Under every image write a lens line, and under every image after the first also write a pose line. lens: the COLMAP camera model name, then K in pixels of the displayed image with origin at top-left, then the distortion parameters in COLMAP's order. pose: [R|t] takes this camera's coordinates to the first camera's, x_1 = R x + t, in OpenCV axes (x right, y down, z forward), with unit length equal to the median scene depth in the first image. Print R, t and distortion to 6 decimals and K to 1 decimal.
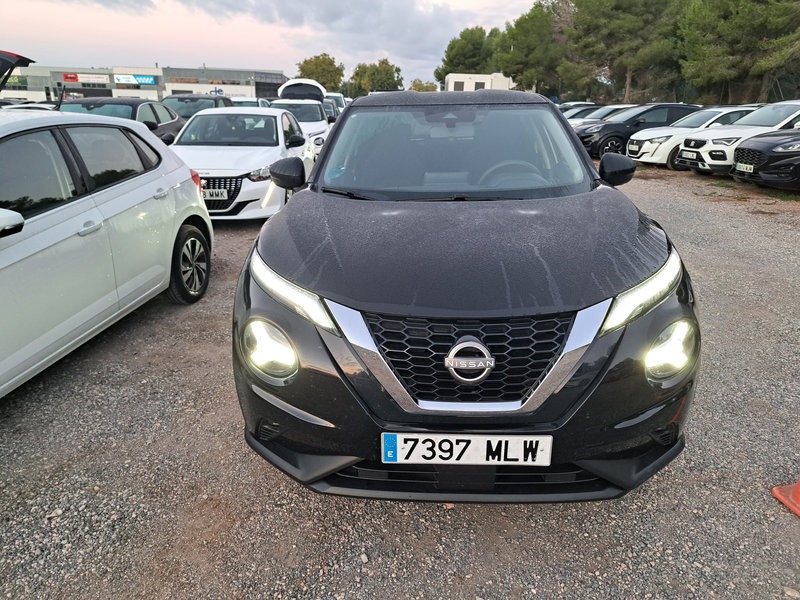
lens RADIAL K [[613.7, 0, 404.2], [0, 613.7, 301.0], [0, 0, 1]] dist [0.005381, -0.004210]
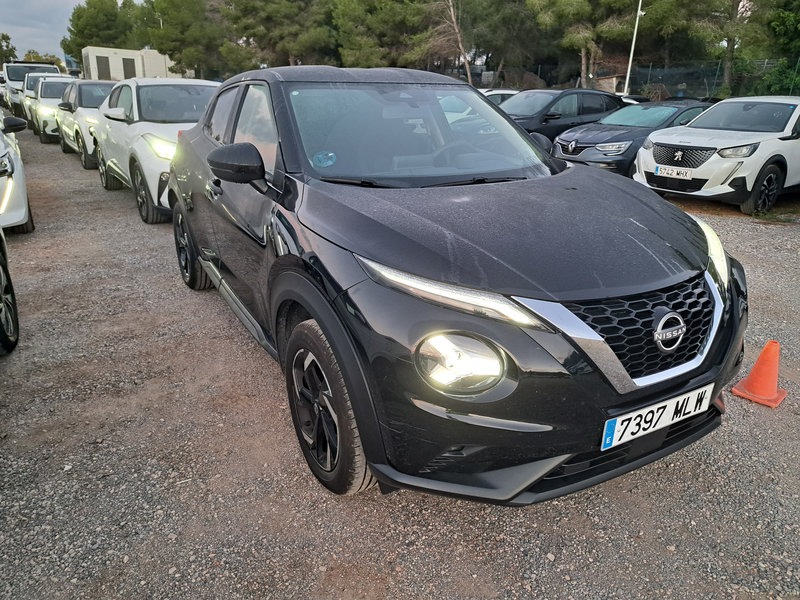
lens RADIAL K [[613.7, 0, 404.2], [0, 613.7, 301.0], [0, 0, 1]] dist [0.005381, -0.004210]
pose [[0.828295, -0.156936, 0.537865, -0.107864], [0.143643, 0.987367, 0.066884, -0.011524], [-0.541567, 0.021861, 0.840374, 0.046896]]
